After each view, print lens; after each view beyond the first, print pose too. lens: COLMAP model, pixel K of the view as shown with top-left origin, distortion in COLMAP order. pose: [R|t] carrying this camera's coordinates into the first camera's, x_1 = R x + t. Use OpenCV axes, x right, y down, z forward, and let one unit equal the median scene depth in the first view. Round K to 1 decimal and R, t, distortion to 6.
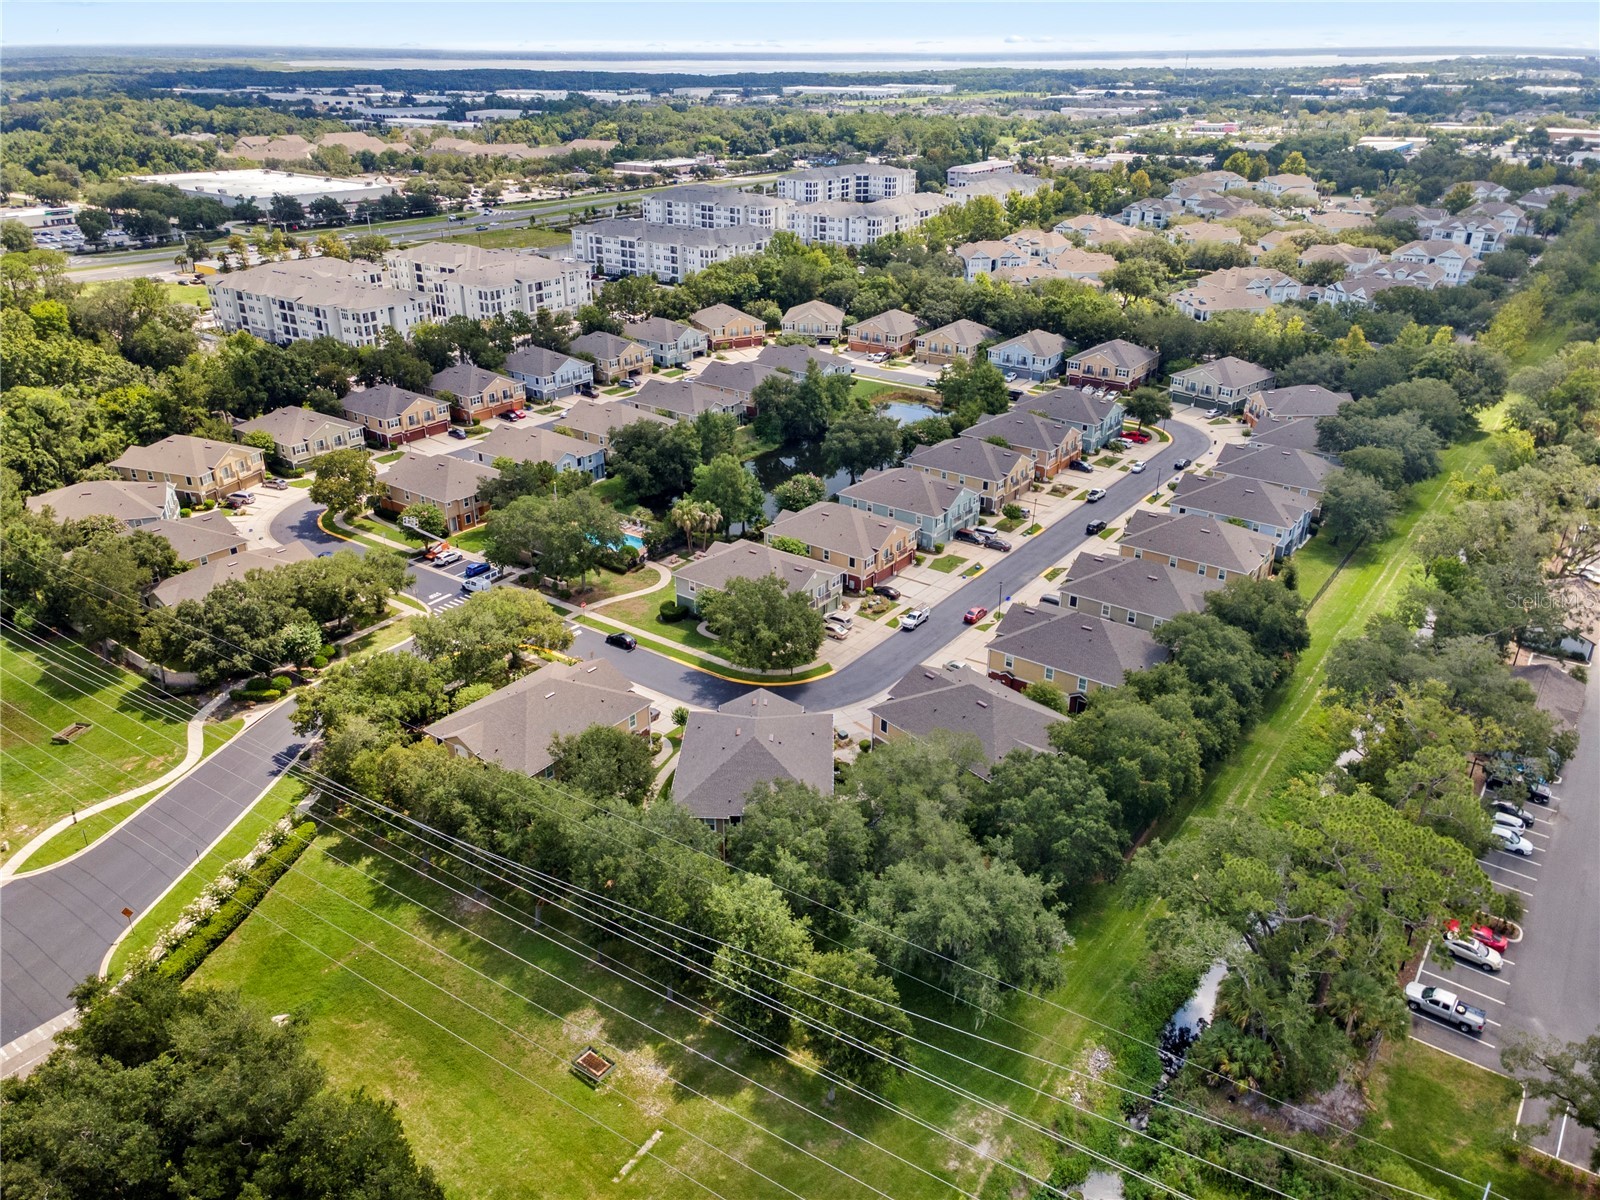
lens RADIAL K [[1107.8, 0, 800.0], [0, 1107.8, 600.0], [0, 0, 1]] dist [0.019833, 0.007067]
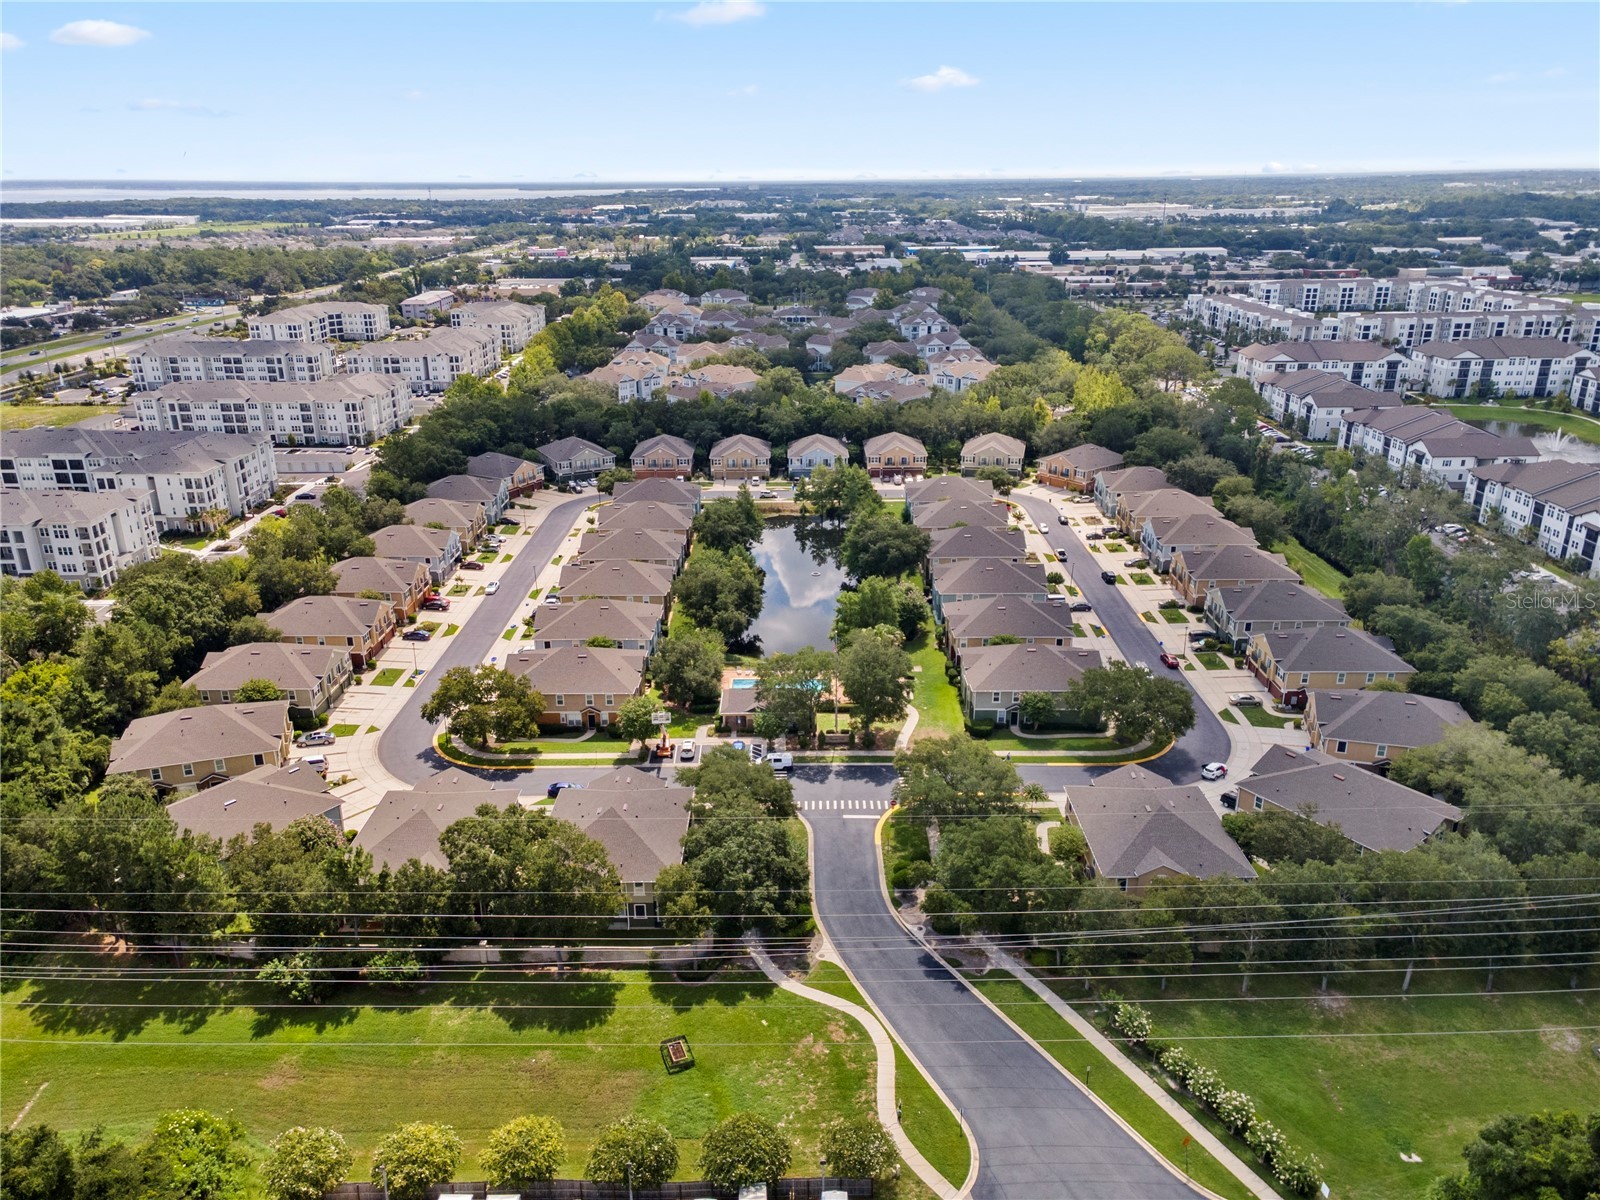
lens RADIAL K [[1160.3, 0, 791.8], [0, 1160.3, 601.7], [0, 0, 1]] dist [0.040706, 0.009525]
pose [[0.808950, -0.205171, 0.550912, -0.270973], [0.265923, 0.963474, -0.031659, -0.036777], [-0.524294, 0.172111, 0.833962, 0.070506]]
